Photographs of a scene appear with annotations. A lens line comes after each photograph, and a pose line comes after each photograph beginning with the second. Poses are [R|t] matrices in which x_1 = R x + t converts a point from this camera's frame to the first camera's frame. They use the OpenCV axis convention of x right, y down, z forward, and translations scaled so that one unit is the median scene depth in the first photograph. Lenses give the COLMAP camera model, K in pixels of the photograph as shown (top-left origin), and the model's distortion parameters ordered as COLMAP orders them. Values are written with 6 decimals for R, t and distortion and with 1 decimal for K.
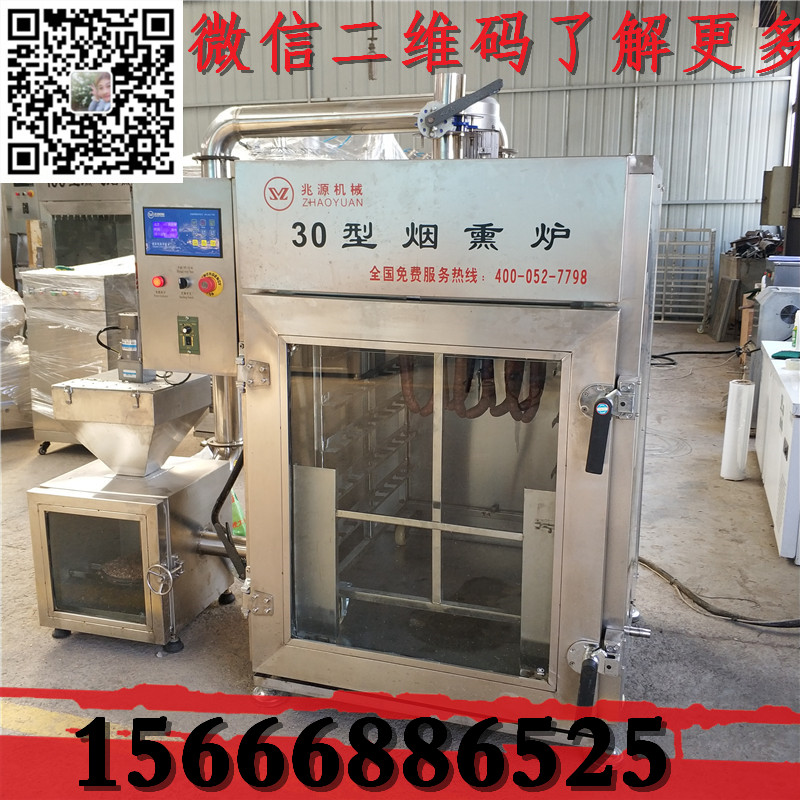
lens RADIAL K [[824.5, 0, 422.3], [0, 824.5, 396.7], [0, 0, 1]] dist [0.210346, -0.541874]
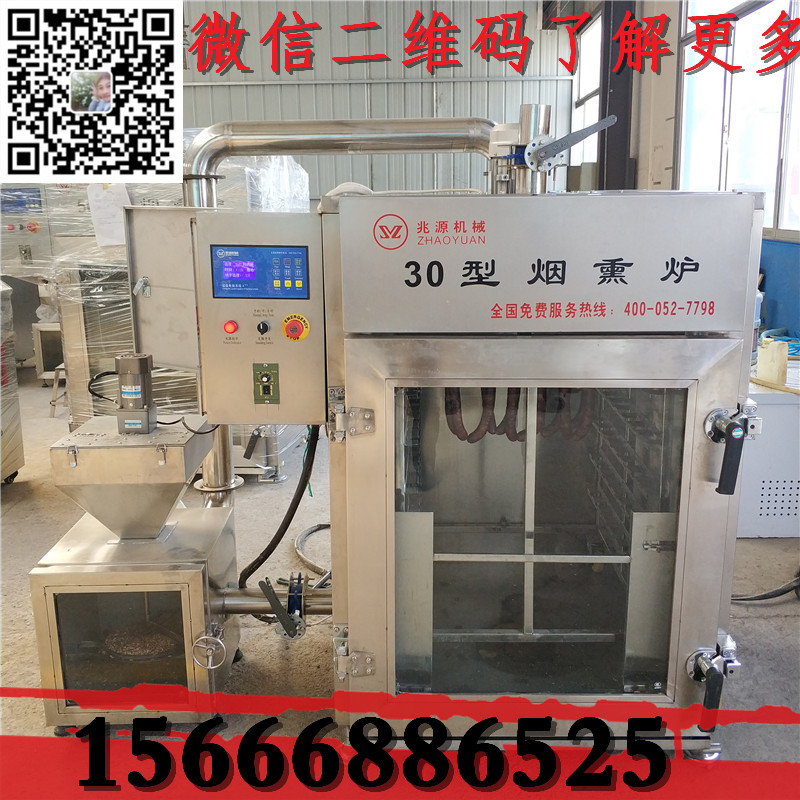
lens RADIAL K [[821.5, 0, 425.7], [0, 821.5, 387.8], [0, 0, 1]] dist [0.188514, -0.448391]
pose [[0.954939, -0.075109, 0.287142, -0.415386], [0.071789, 0.997175, 0.022091, -0.085467], [-0.287990, -0.000482, 0.957633, 0.097360]]
